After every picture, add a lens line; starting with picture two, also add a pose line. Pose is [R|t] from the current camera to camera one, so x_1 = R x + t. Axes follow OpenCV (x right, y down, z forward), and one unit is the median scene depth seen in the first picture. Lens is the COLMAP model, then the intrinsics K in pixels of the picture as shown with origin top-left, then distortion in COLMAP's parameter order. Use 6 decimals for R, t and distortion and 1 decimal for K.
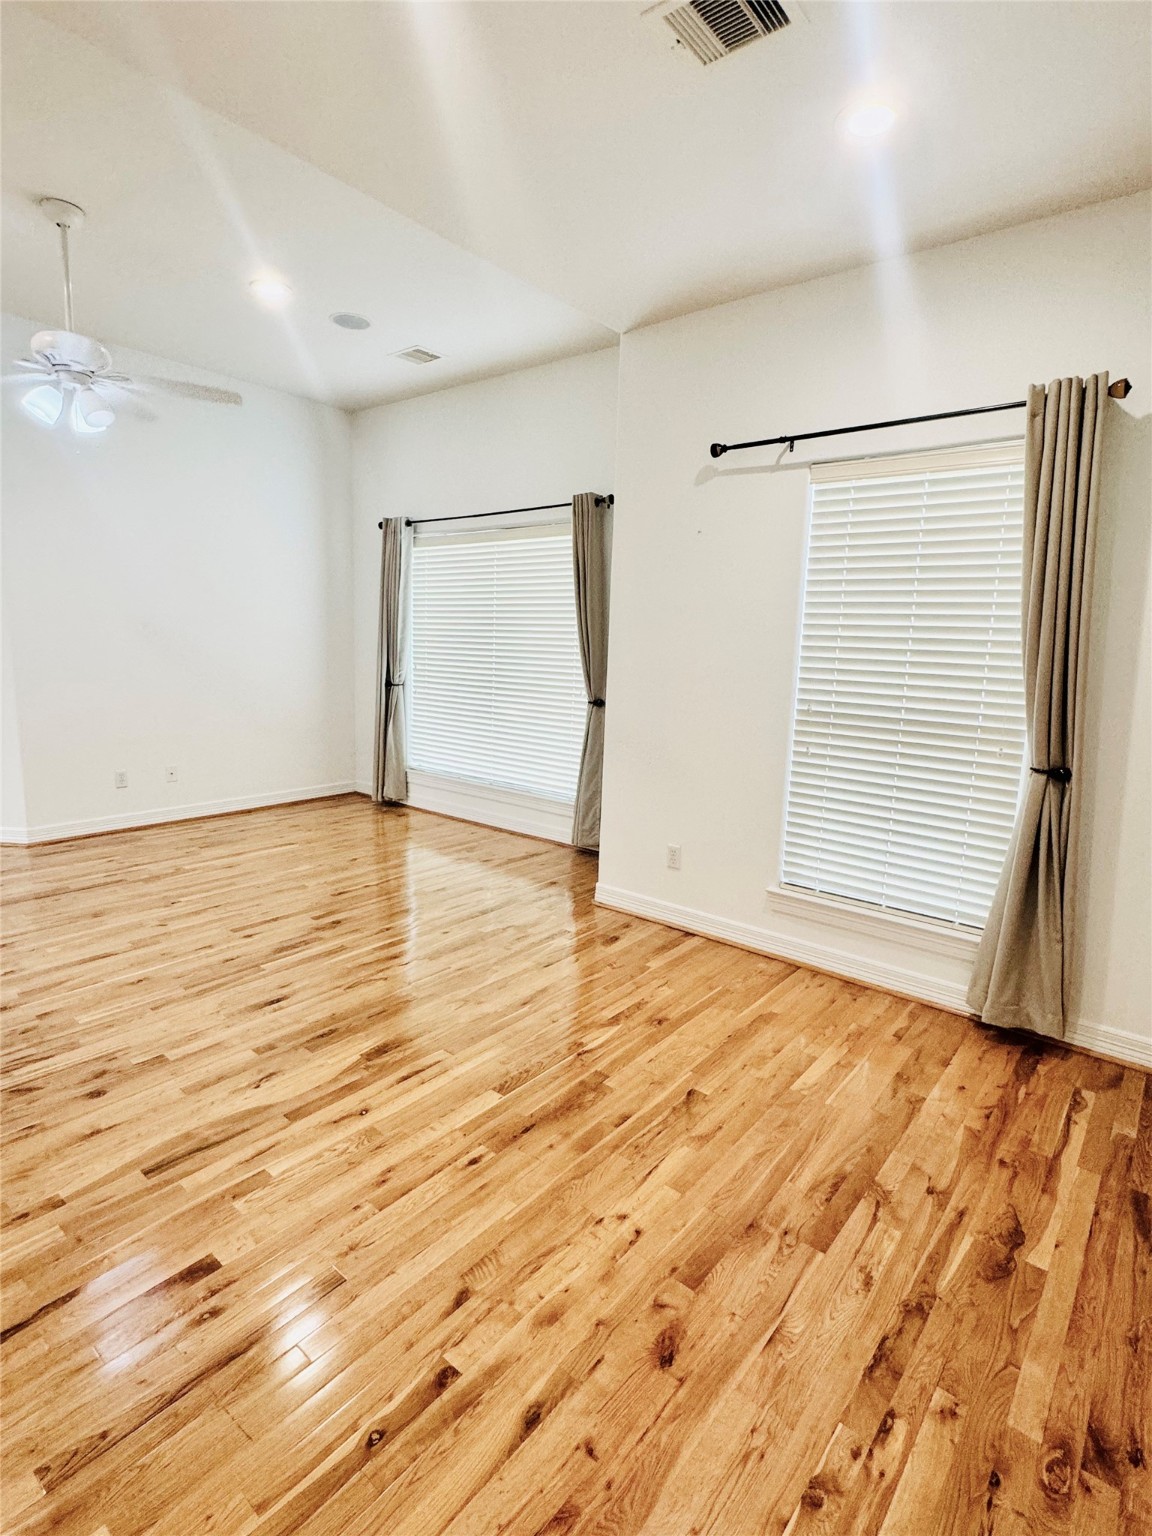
lens RADIAL K [[784.5, 0, 580.5], [0, 784.5, 767.4], [0, 0, 1]] dist [-0.002790, -0.000500]
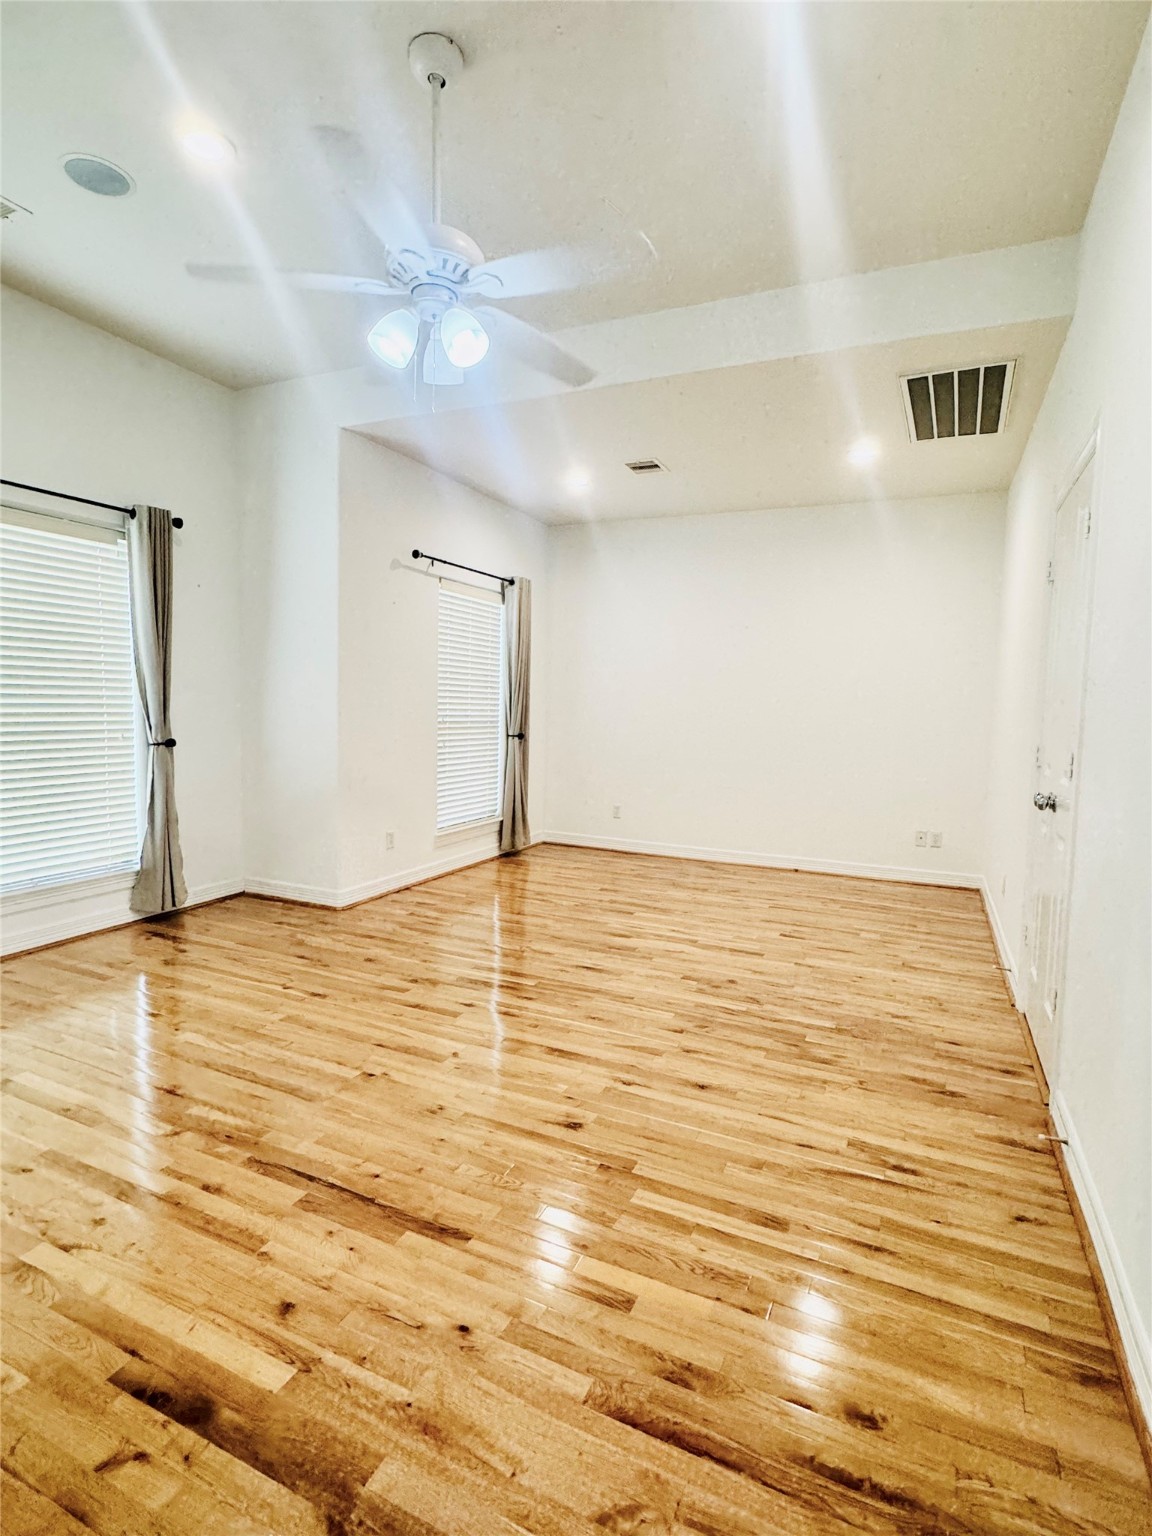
lens RADIAL K [[784.5, 0, 580.5], [0, 784.5, 767.4], [0, 0, 1]] dist [-0.002790, -0.000500]
pose [[-0.261891, -0.121376, 0.957435, -1.447209], [0.120484, 0.980187, 0.157217, -0.209566], [-0.957547, 0.156529, -0.242078, 1.164873]]
